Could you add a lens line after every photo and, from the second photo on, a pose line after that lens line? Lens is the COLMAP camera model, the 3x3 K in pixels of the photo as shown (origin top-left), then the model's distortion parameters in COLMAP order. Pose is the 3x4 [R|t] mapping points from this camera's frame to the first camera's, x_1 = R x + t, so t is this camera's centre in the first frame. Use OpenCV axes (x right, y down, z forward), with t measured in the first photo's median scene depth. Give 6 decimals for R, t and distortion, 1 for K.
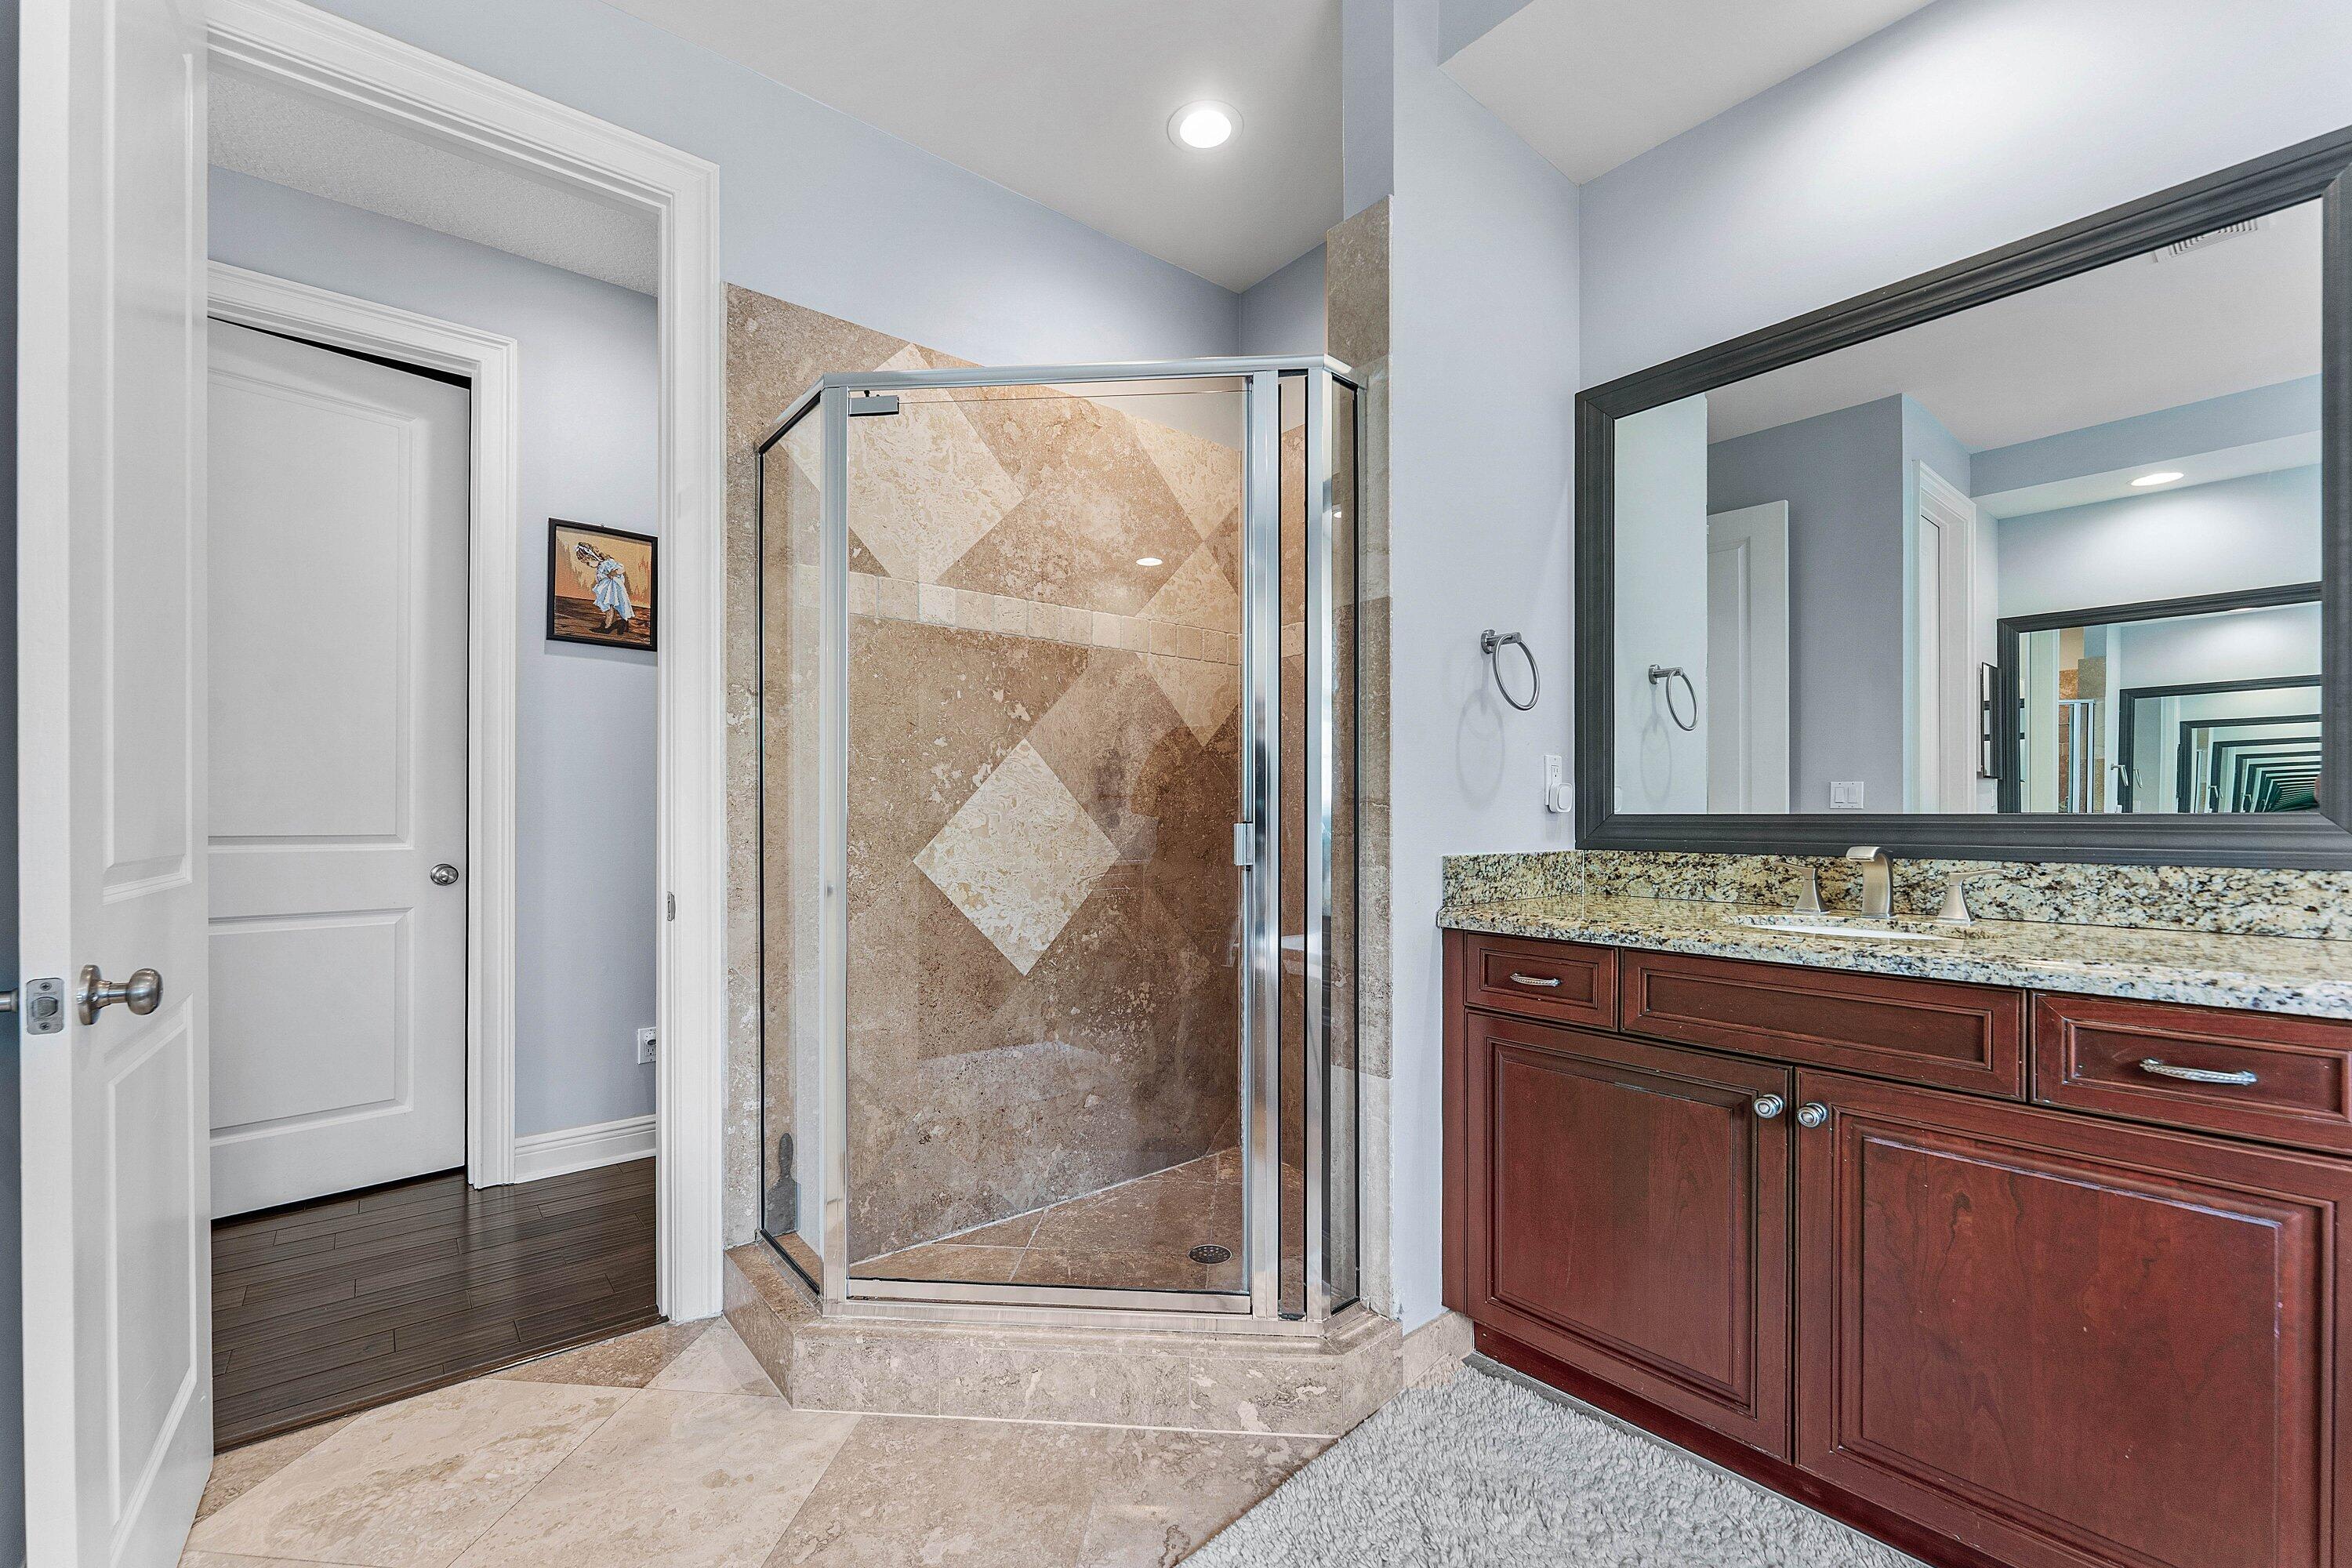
lens RADIAL K [[974.8, 0, 1171.2], [0, 974.8, 824.6], [0, 0, 1]] dist [-0.000259, 0.000458]
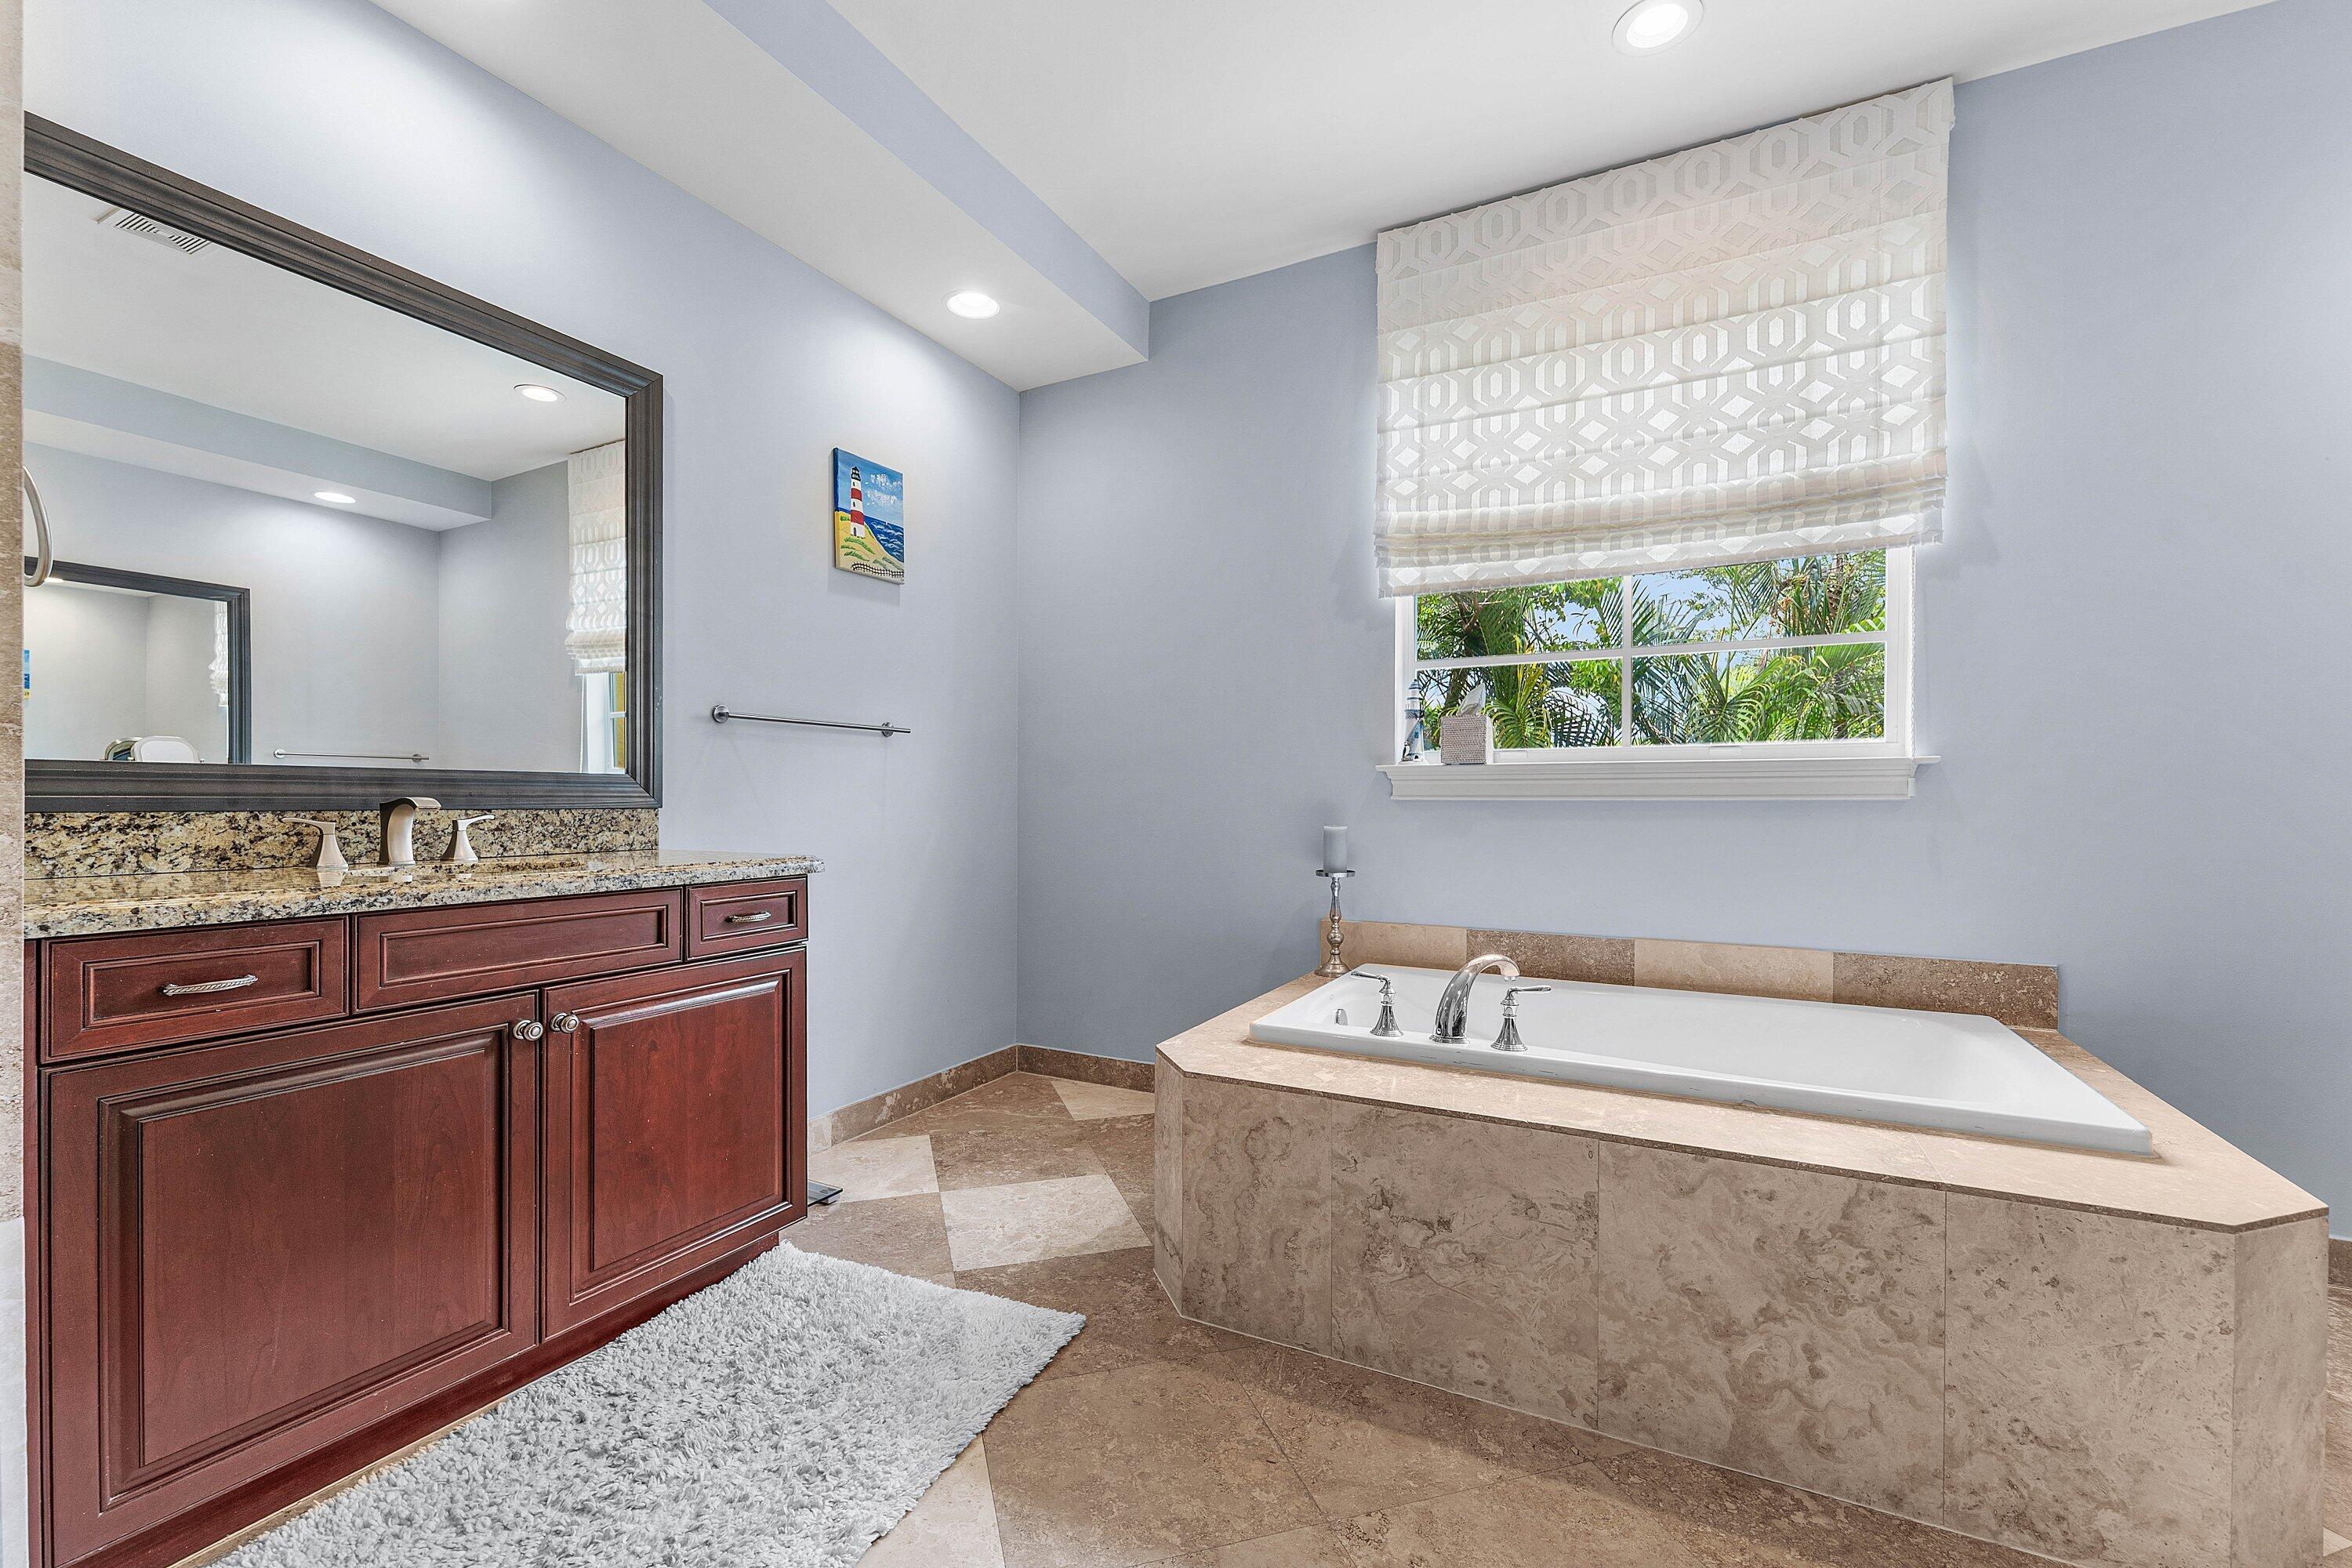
lens RADIAL K [[974.8, 0, 1176.8], [0, 974.8, 791.7], [0, 0, 1]] dist [-0.000259, 0.000458]
pose [[-0.379903, 0.007095, 0.924999, -0.606617], [0.007051, 0.999964, -0.004775, 0.027791], [-0.924999, 0.004708, -0.379939, 0.661031]]
